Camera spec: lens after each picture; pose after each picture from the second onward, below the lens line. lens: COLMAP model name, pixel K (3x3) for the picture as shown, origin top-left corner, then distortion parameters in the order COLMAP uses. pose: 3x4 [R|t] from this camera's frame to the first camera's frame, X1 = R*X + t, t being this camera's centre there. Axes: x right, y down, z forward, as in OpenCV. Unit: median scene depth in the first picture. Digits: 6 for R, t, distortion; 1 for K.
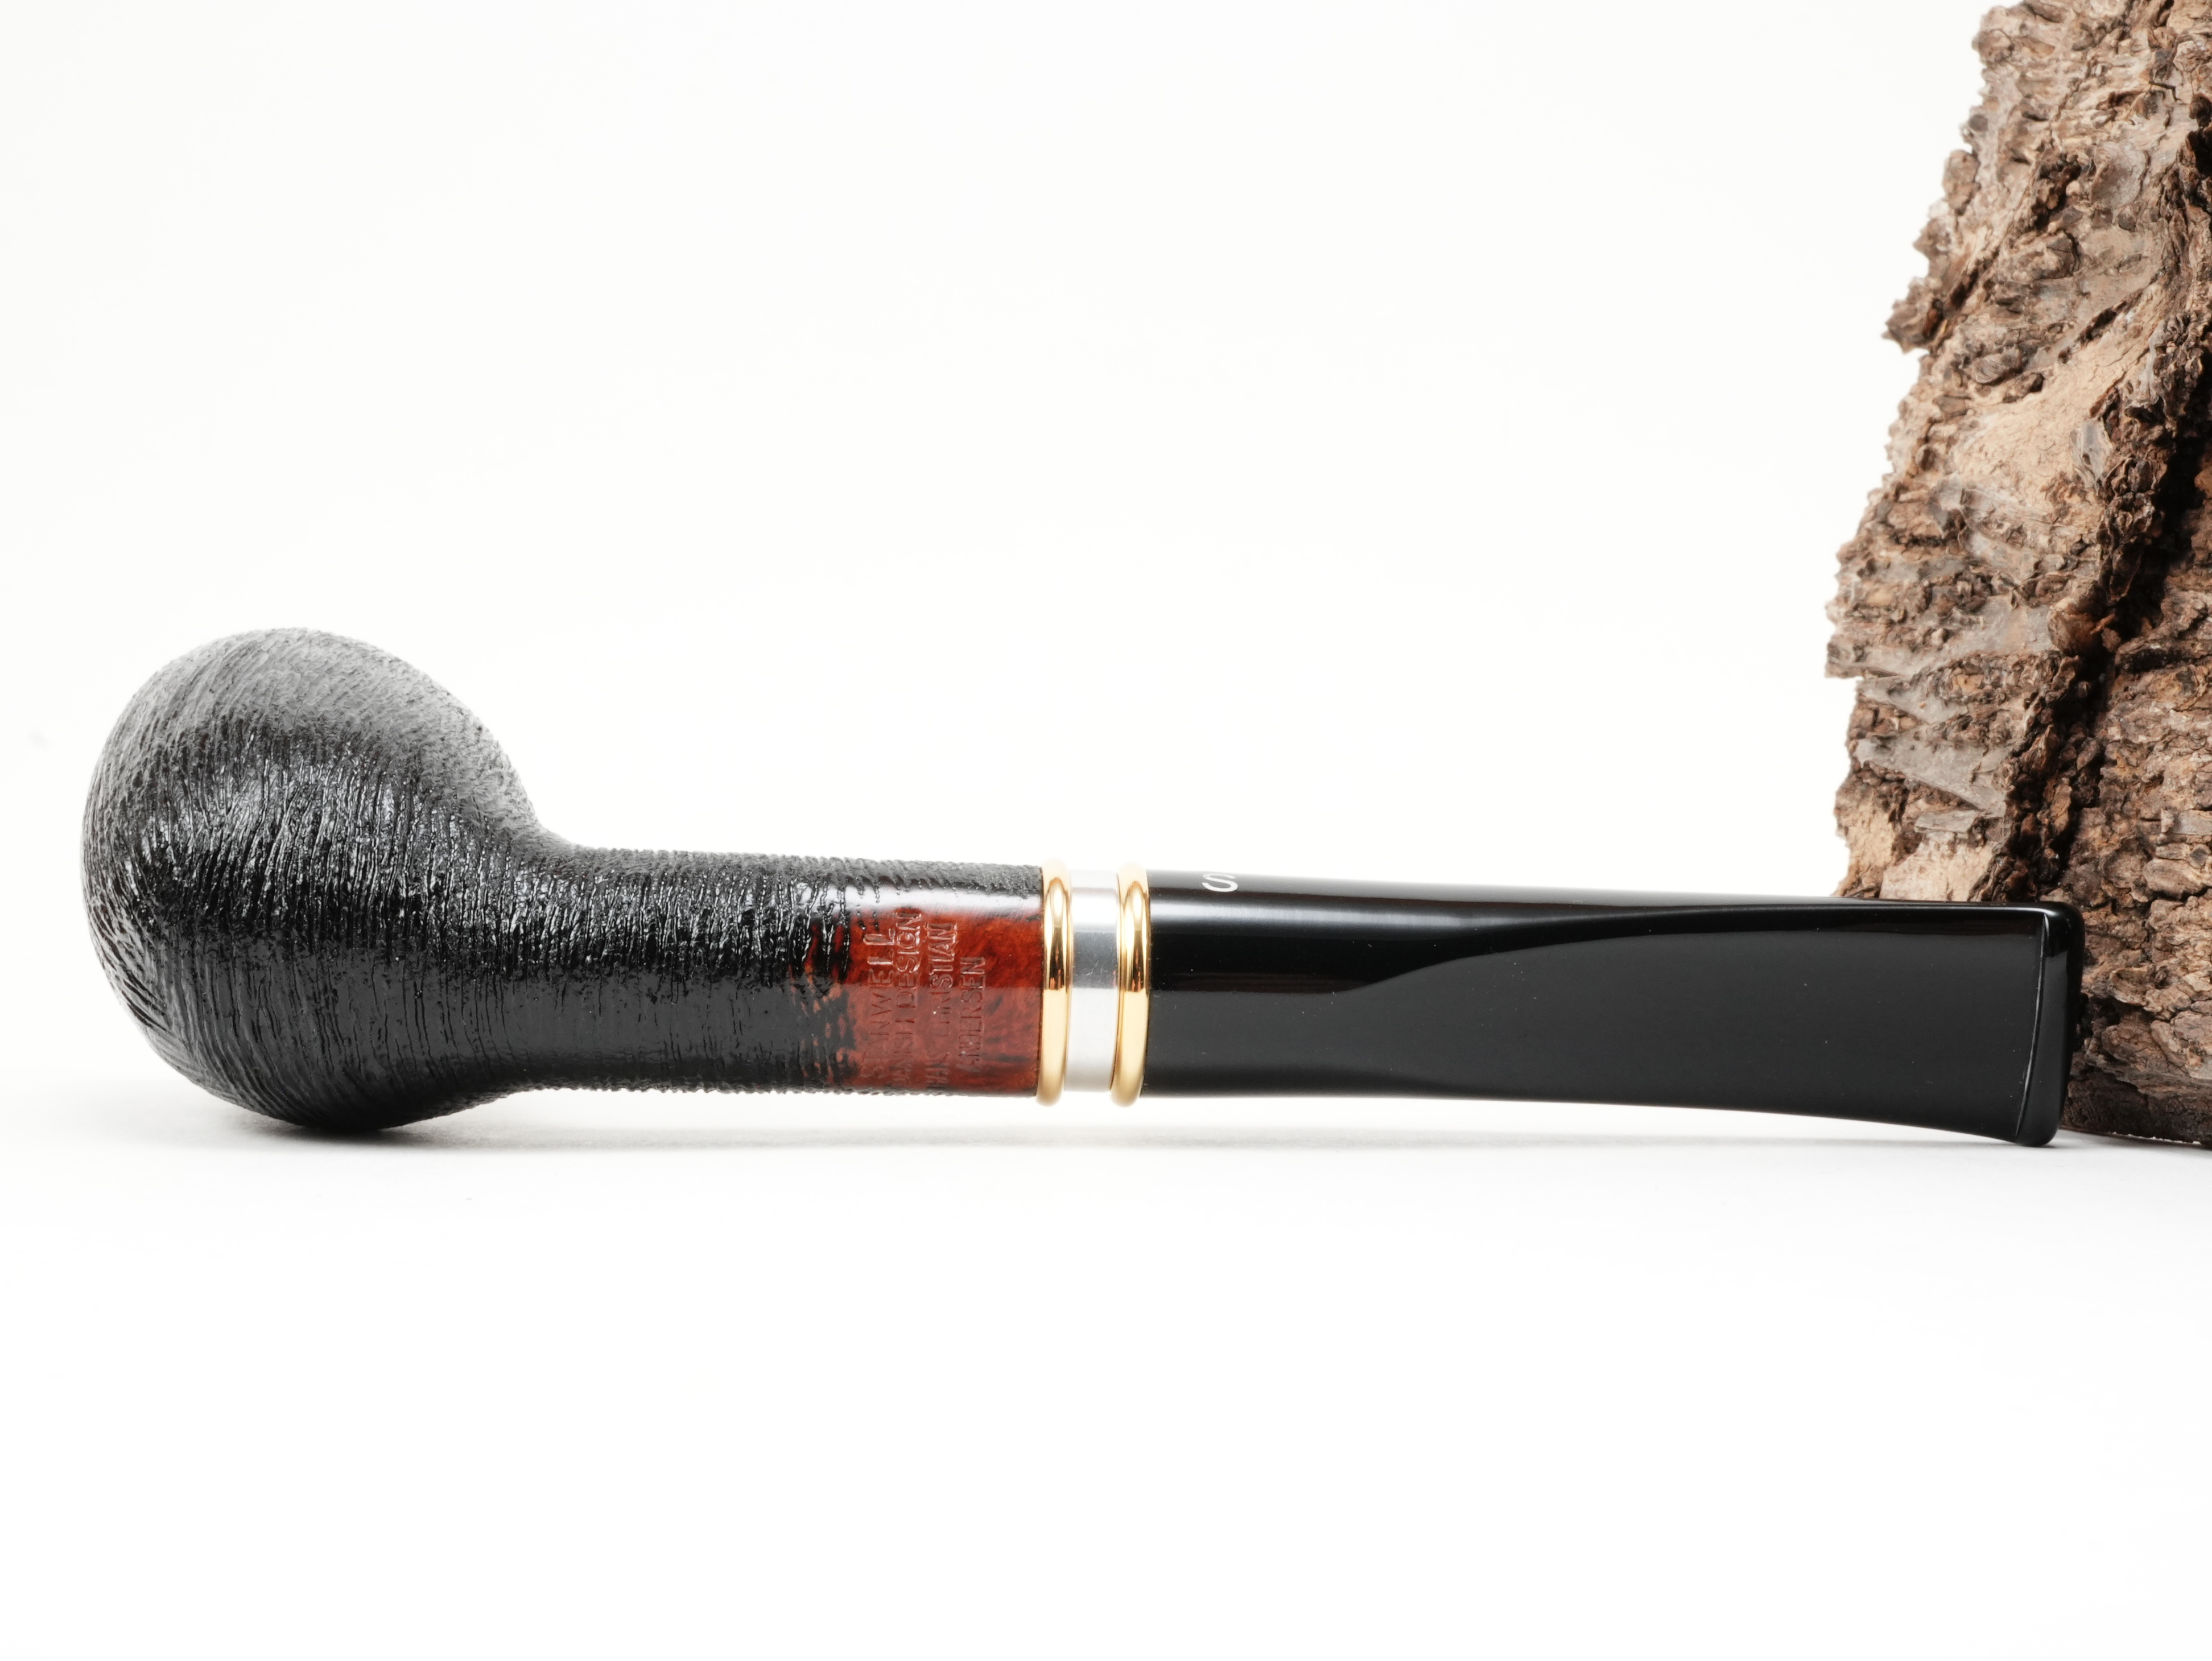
lens RADIAL K [[3137.0, 0, 1102.8], [0, 3137.0, 807.2], [0, 0, 1]] dist [-0.010756, 0.000000]
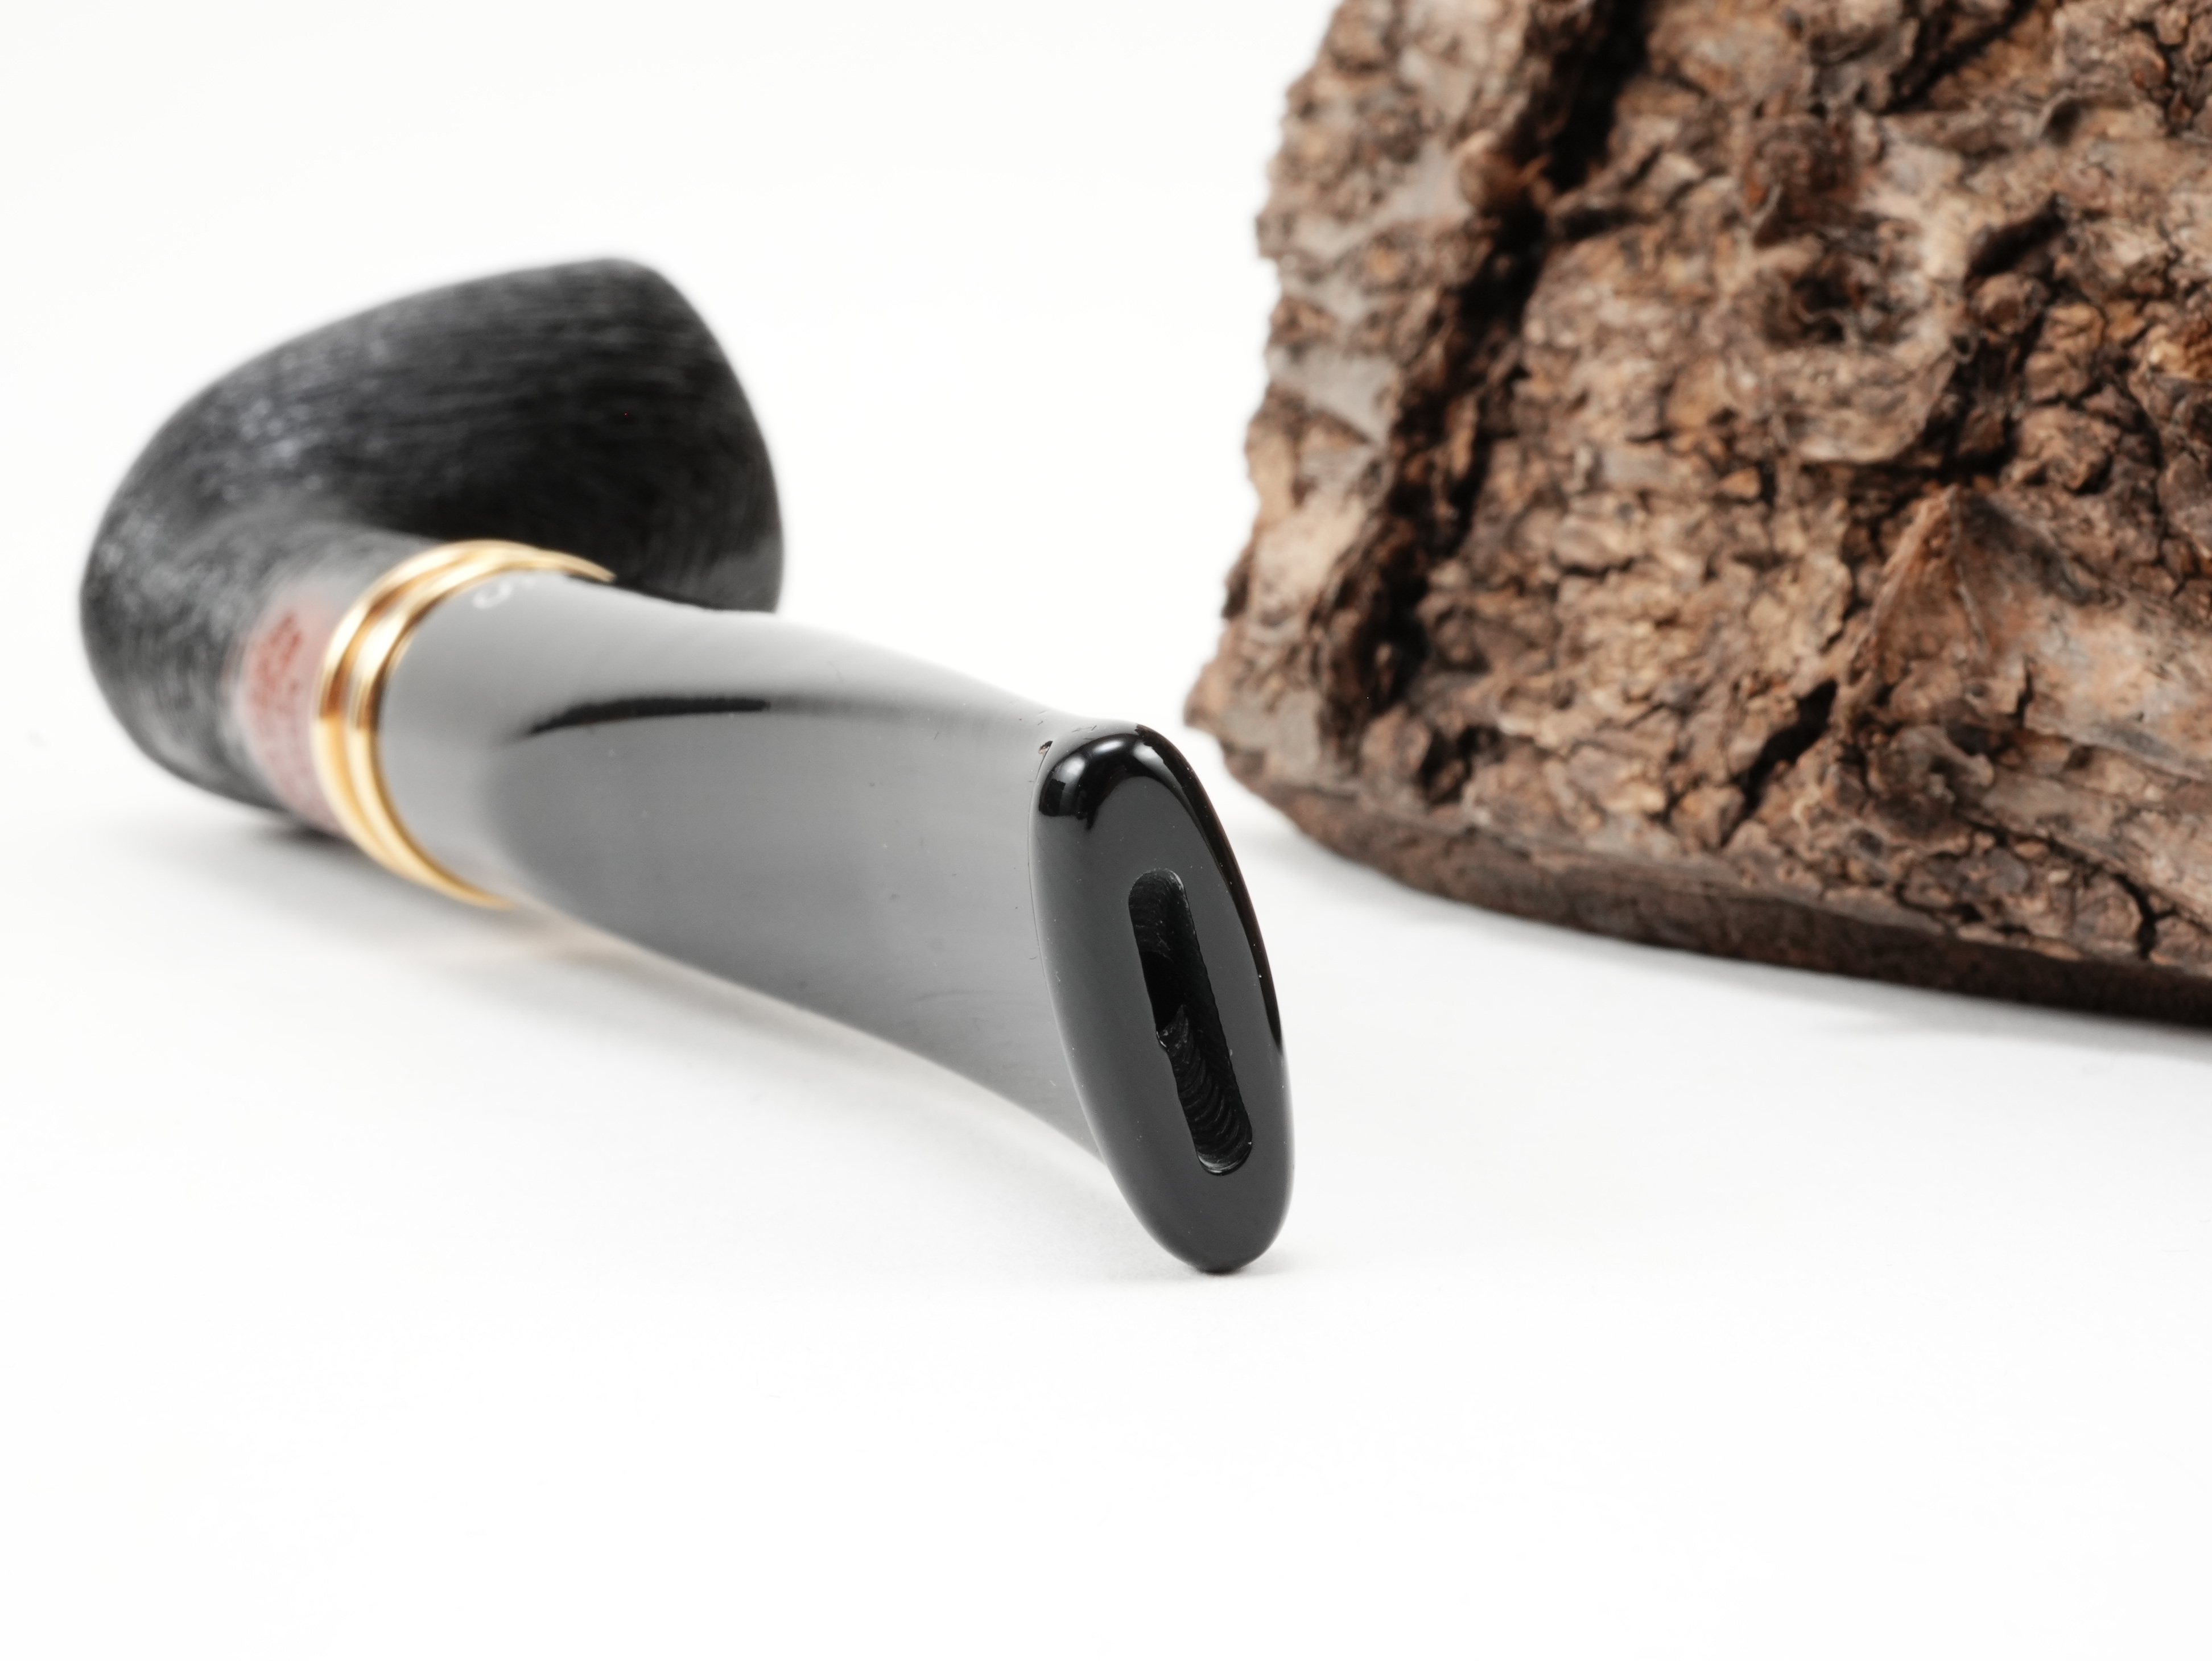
lens RADIAL K [[3137.0, 0, 1111.8], [0, 3137.0, 825.0], [0, 0, 1]] dist [-0.010756, 0.000000]
pose [[0.999279, -0.029780, 0.023550, 0.188943], [0.026537, 0.991460, 0.127683, -0.005885], [-0.027151, -0.126966, 0.991535, 0.275633]]
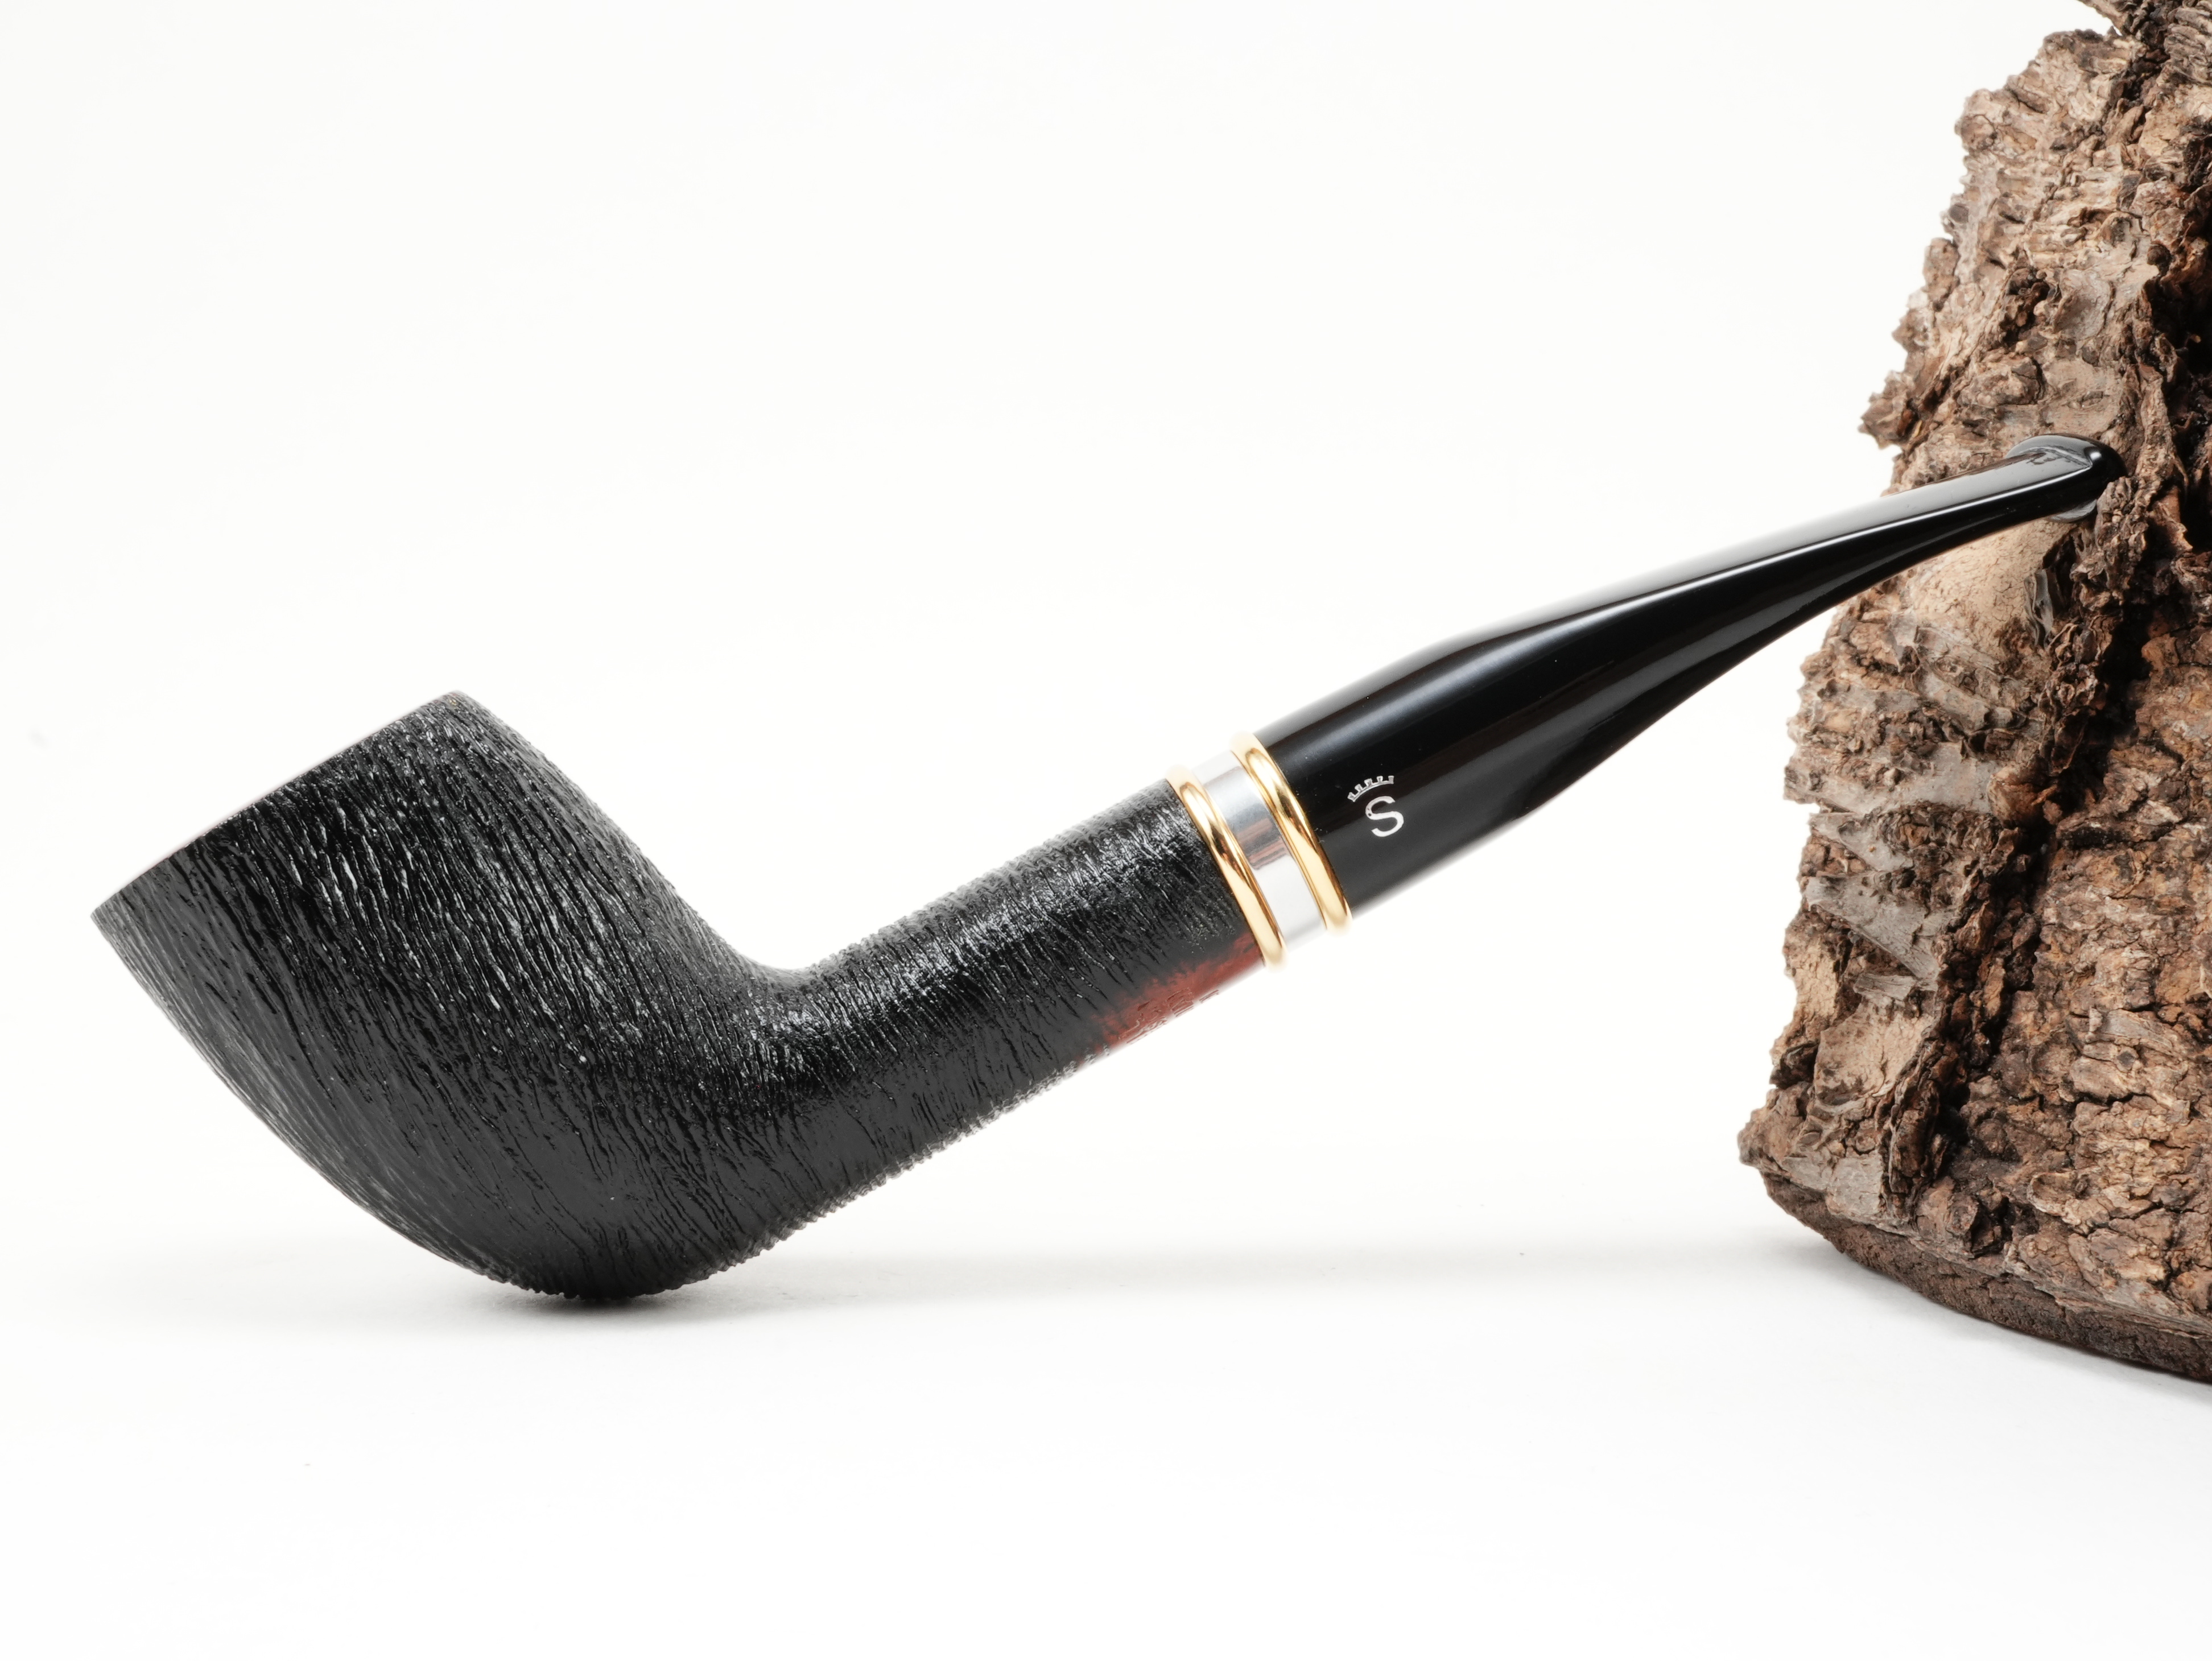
lens RADIAL K [[3137.0, 0, 1117.0], [0, 3137.0, 833.5], [0, 0, 1]] dist [-0.010756, 0.000000]
pose [[0.999473, 0.004301, -0.032171, 0.059310], [-0.002379, 0.998222, 0.059560, -0.094870], [0.032370, -0.059452, 0.997706, 0.024659]]
